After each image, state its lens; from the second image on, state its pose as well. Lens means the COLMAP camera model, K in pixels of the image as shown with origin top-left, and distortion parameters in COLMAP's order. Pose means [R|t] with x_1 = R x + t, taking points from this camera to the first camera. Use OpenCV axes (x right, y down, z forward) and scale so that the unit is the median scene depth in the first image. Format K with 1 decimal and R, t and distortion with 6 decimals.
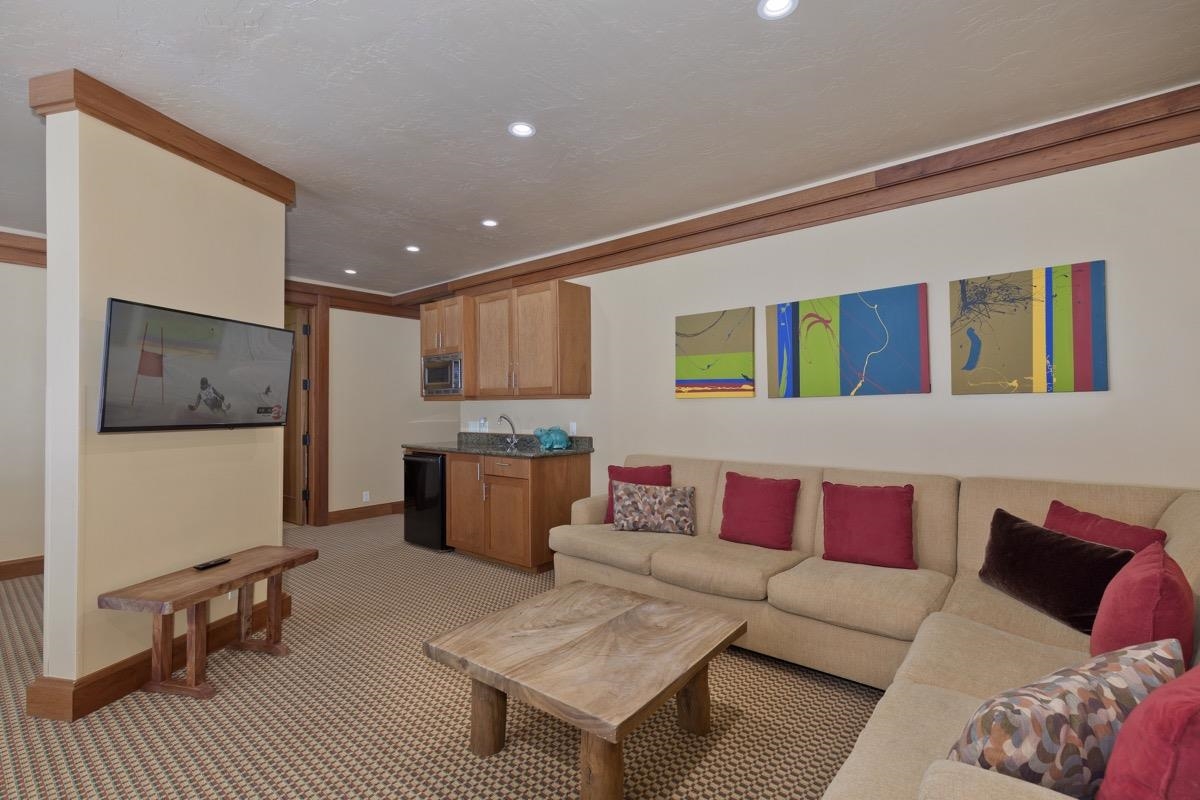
lens RADIAL K [[535.8, 0, 600.3], [0, 535.8, 400.3], [0, 0, 1]] dist [0.002588, -0.000835]
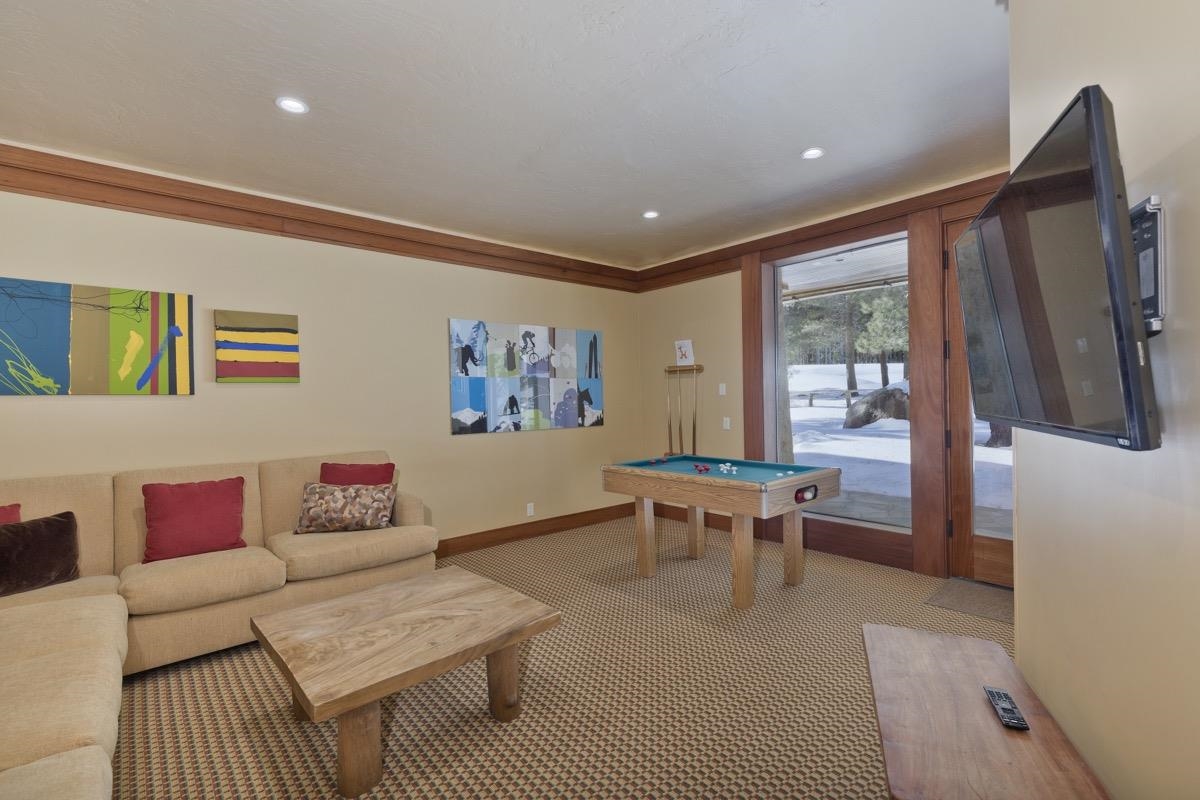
lens RADIAL K [[535.8, 0, 599.3], [0, 535.8, 397.6], [0, 0, 1]] dist [0.002588, -0.000835]
pose [[-0.986185, 0.018167, 0.164650, -0.443040], [0.015615, 0.999737, -0.016784, 0.024958], [-0.164911, -0.013982, -0.986209, 1.542725]]
